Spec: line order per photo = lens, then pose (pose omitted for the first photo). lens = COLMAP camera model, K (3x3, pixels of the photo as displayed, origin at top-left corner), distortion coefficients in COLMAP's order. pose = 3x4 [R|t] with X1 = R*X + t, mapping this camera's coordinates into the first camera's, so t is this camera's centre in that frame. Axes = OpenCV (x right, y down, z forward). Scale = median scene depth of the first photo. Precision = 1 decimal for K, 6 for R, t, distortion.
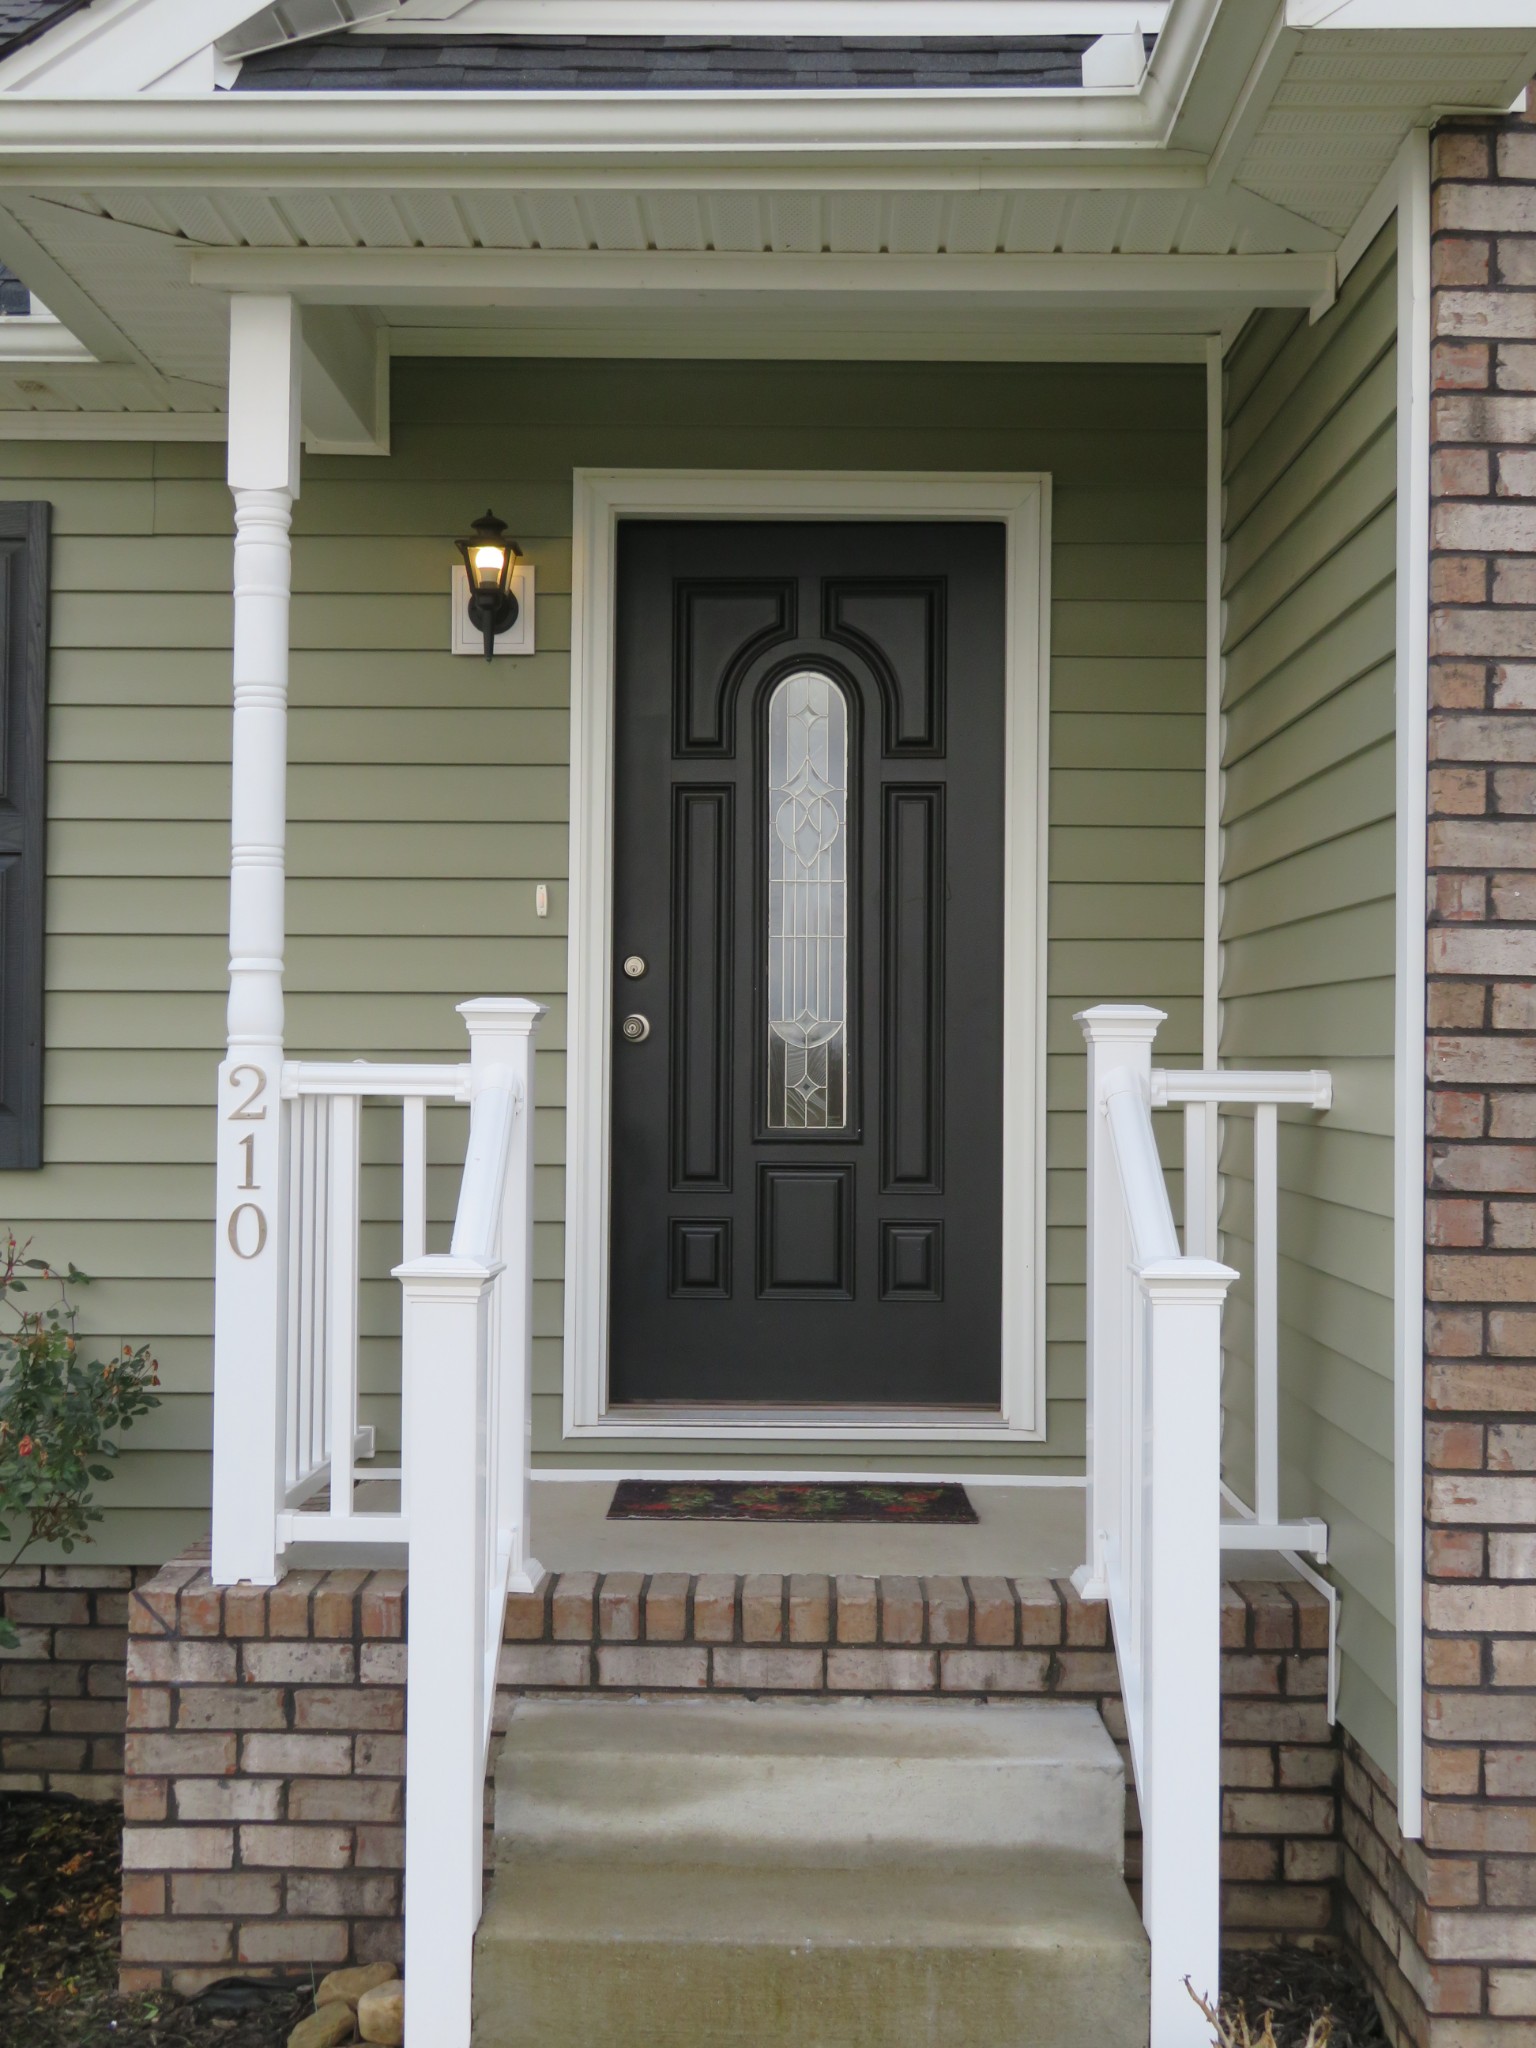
lens RADIAL K [[2529.9, 0, 768.0], [0, 2529.9, 1024.0], [0, 0, 1]] dist [0.002367, 0.017720]
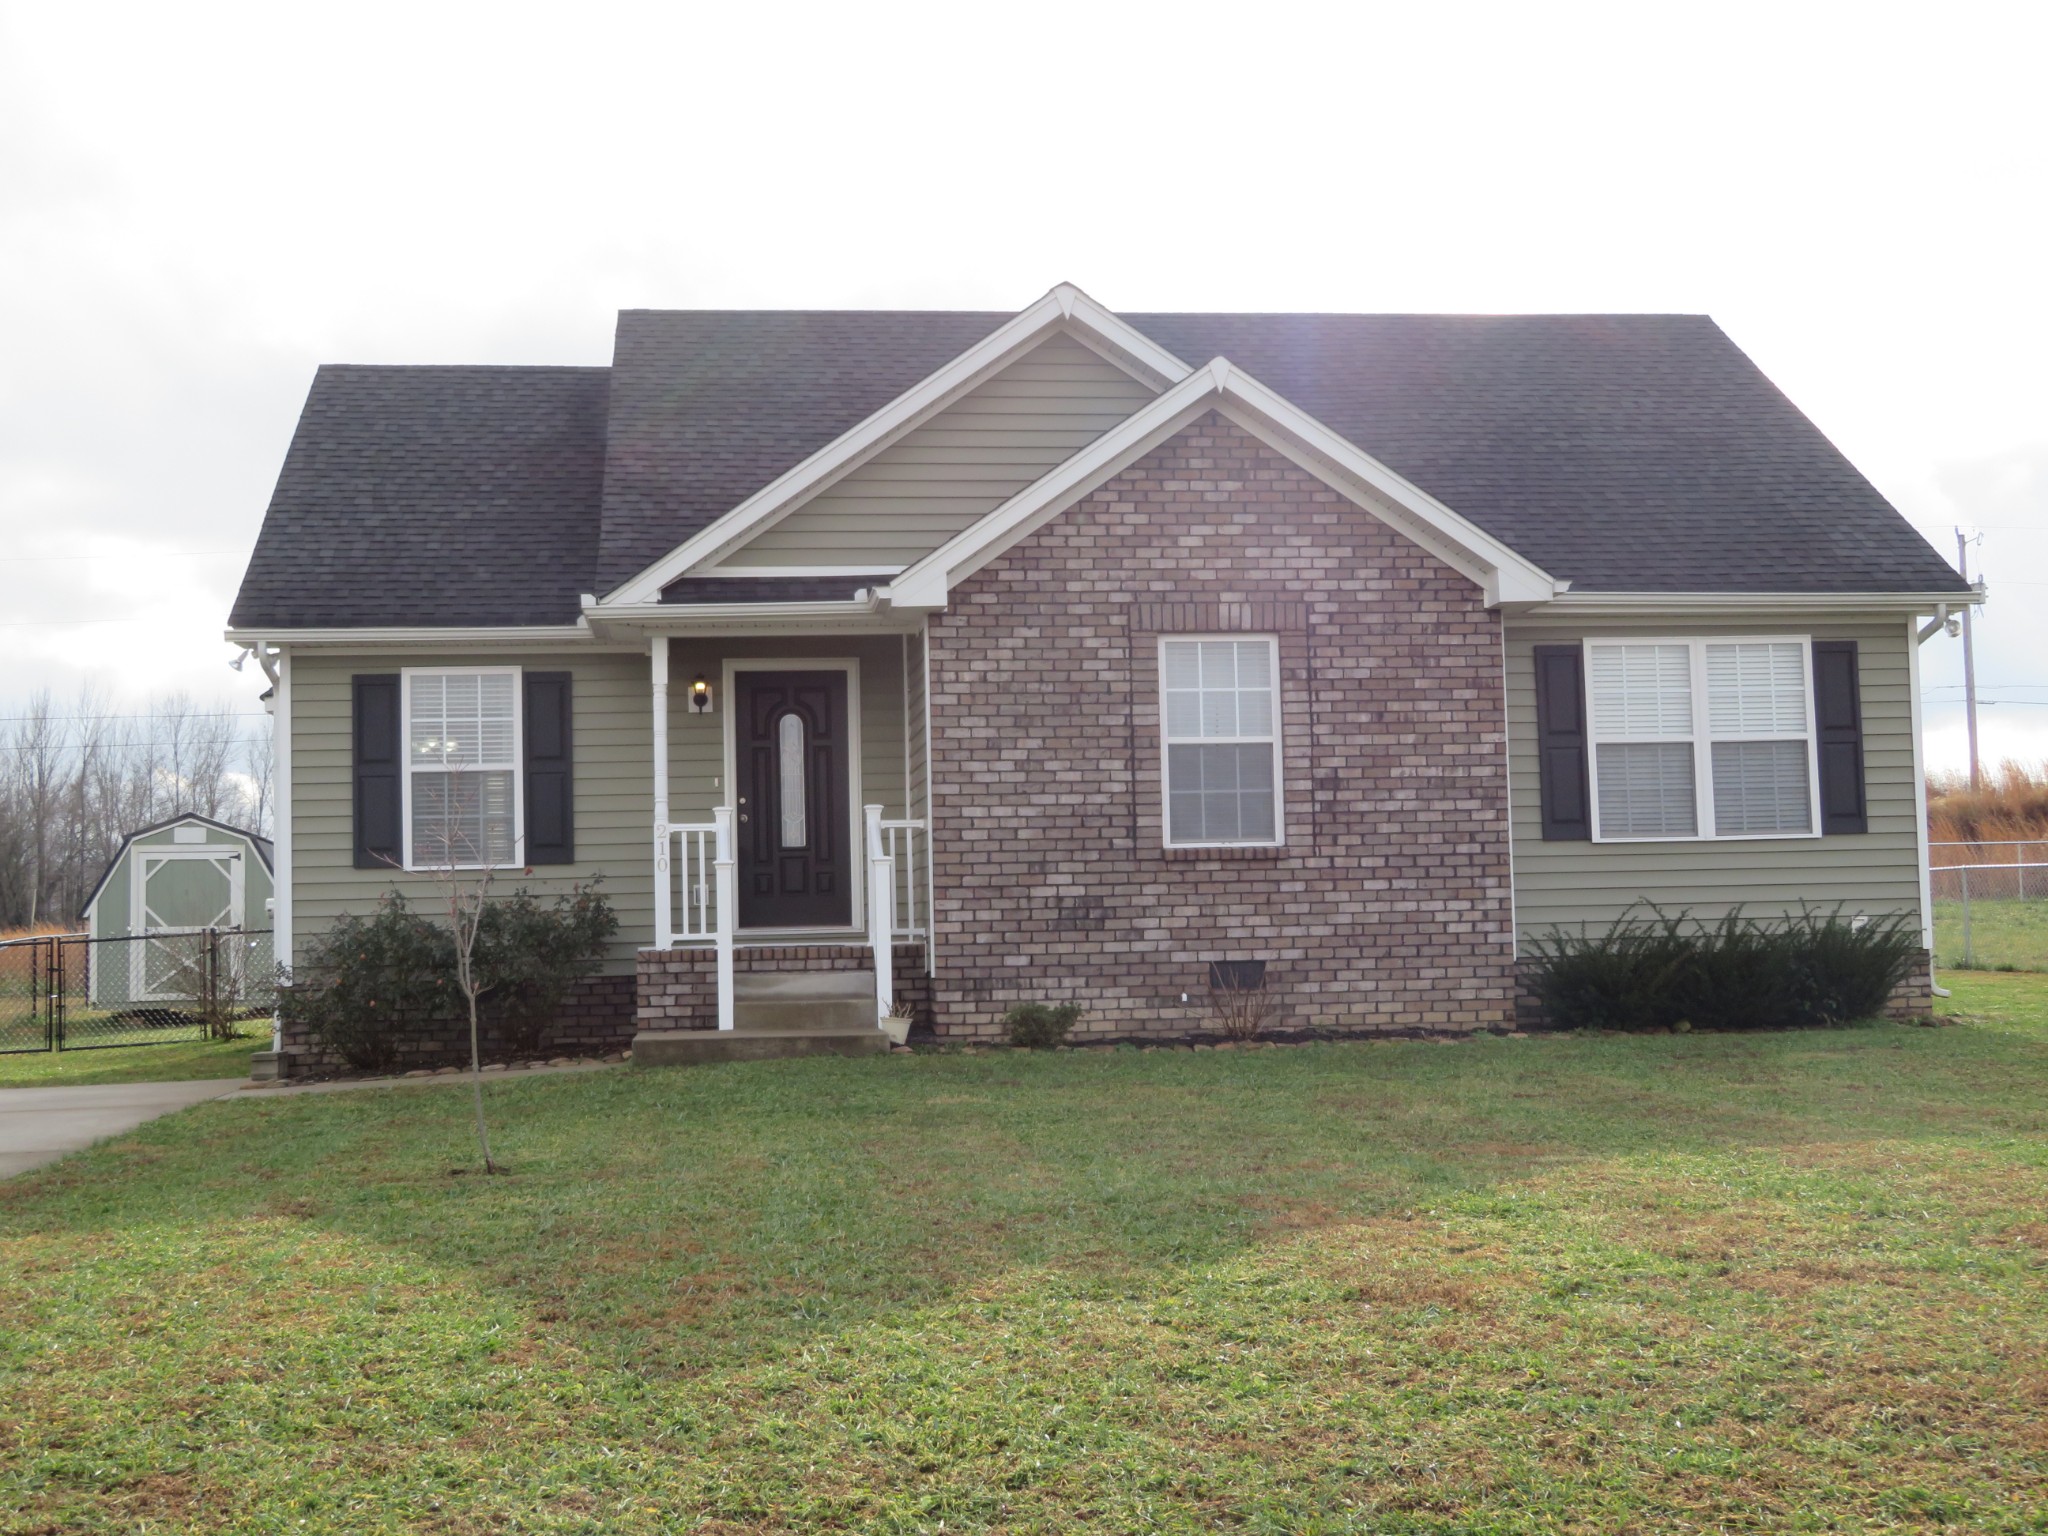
lens RADIAL K [[2529.9, 0, 995.1], [0, 2529.9, 761.2], [0, 0, 1]] dist [0.002367, 0.017720]
pose [[0.992120, -0.021684, 0.123397, -0.175672], [0.028070, 0.998342, -0.050252, 0.138063], [-0.122102, 0.053320, 0.991084, -3.199477]]
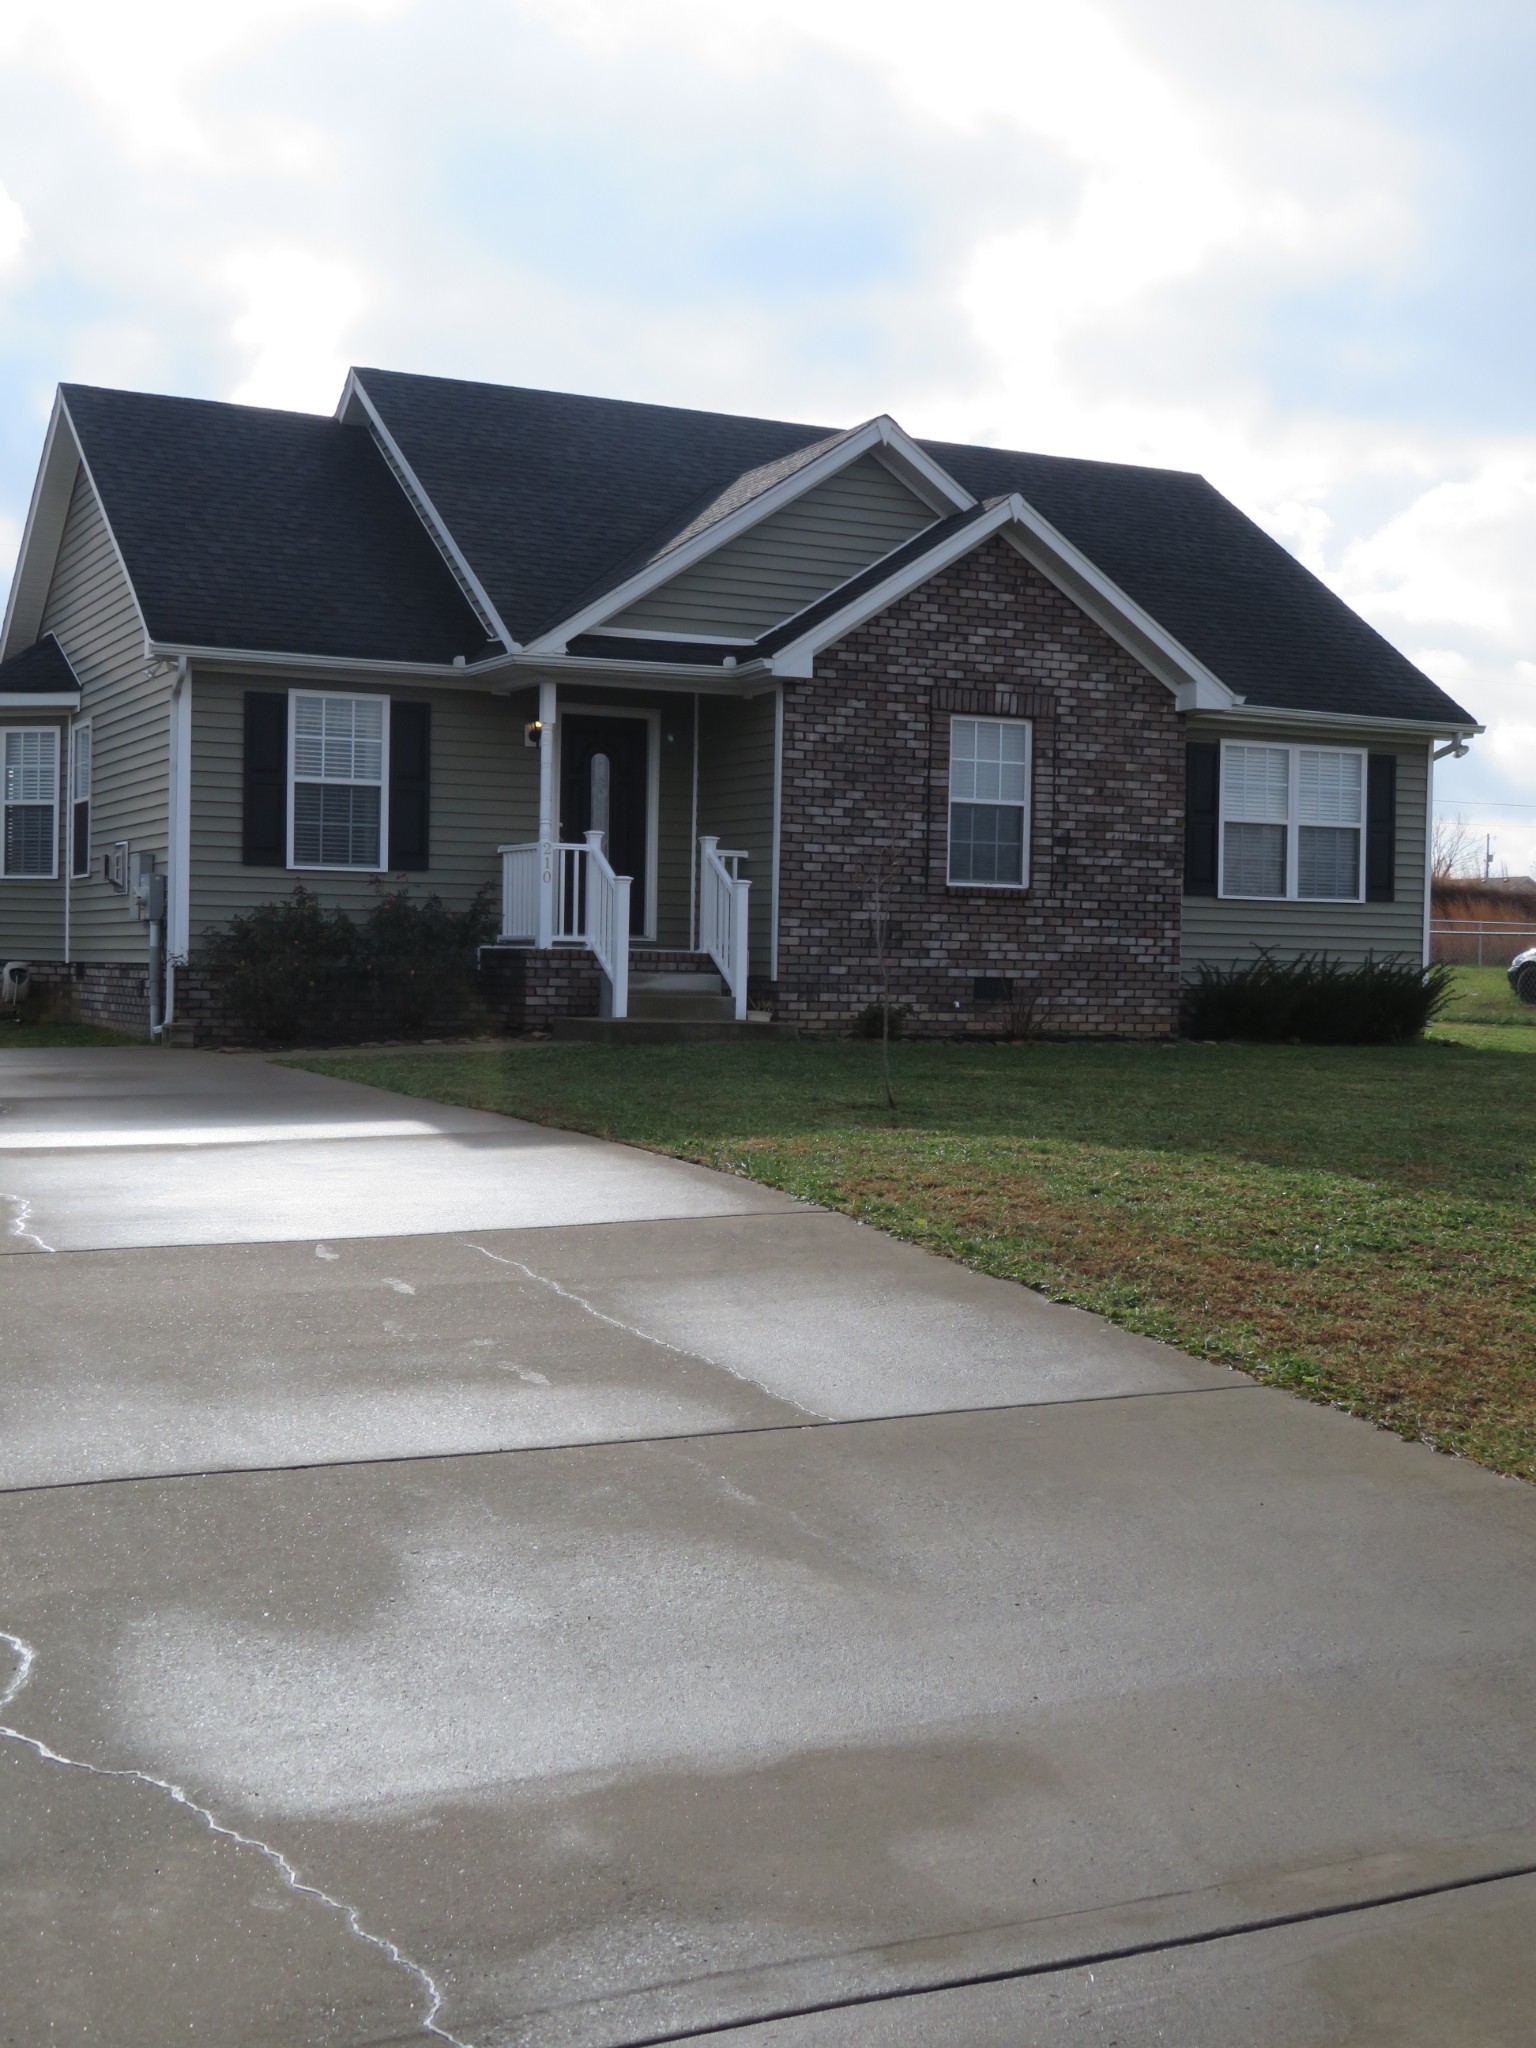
lens RADIAL K [[2529.9, 0, 768.0], [0, 2529.9, 1024.0], [0, 0, 1]] dist [0.002367, 0.017720]
pose [[0.894013, 0.001106, 0.448040, -2.034425], [-0.021511, 0.998950, 0.040457, 0.161300], [-0.447524, -0.045807, 0.893098, -3.599363]]
